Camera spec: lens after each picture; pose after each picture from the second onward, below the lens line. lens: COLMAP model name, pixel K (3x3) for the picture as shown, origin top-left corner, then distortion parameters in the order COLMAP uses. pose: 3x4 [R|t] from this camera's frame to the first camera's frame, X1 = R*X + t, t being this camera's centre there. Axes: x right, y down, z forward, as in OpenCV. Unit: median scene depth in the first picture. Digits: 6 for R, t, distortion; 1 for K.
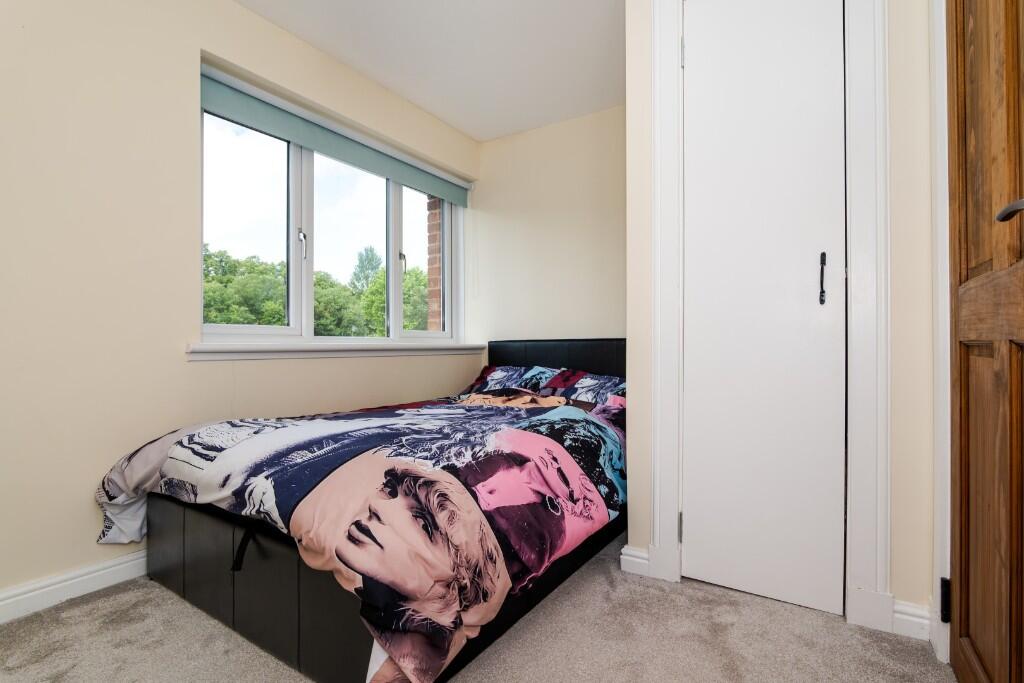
lens RADIAL K [[486.0, 0, 516.8], [0, 486.0, 339.4], [0, 0, 1]] dist [-0.020897, 0.003123]
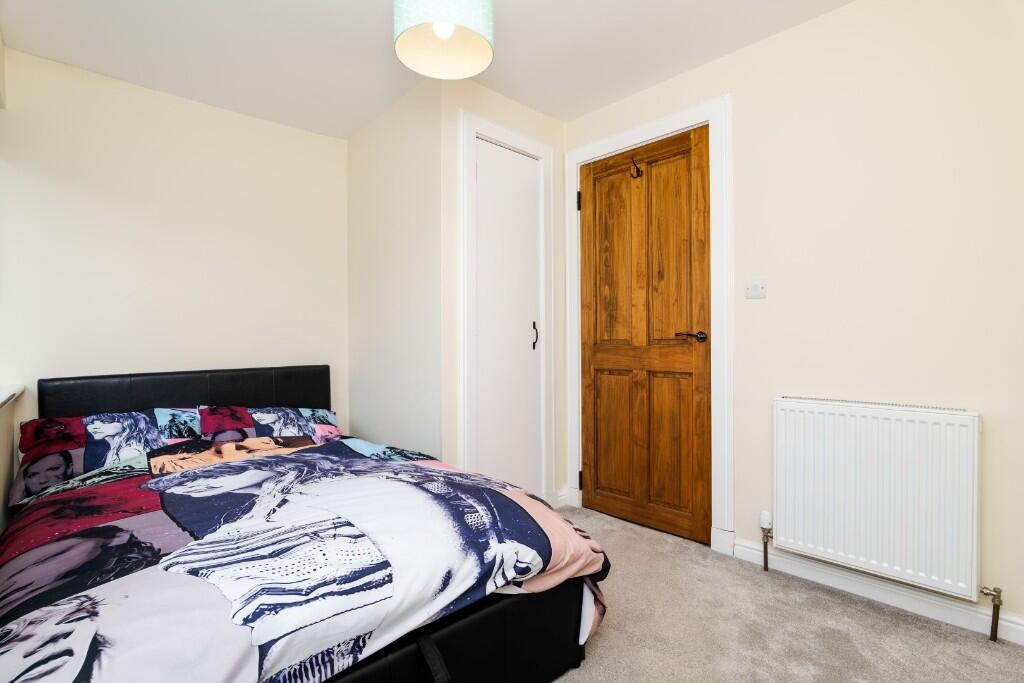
lens RADIAL K [[486.0, 0, 515.6], [0, 486.0, 343.6], [0, 0, 1]] dist [-0.020897, 0.003123]
pose [[0.252419, -0.001791, 0.967616, -1.274445], [0.007433, 0.999972, -0.000088, -0.100878], [-0.967589, 0.007215, 0.252425, 0.629971]]
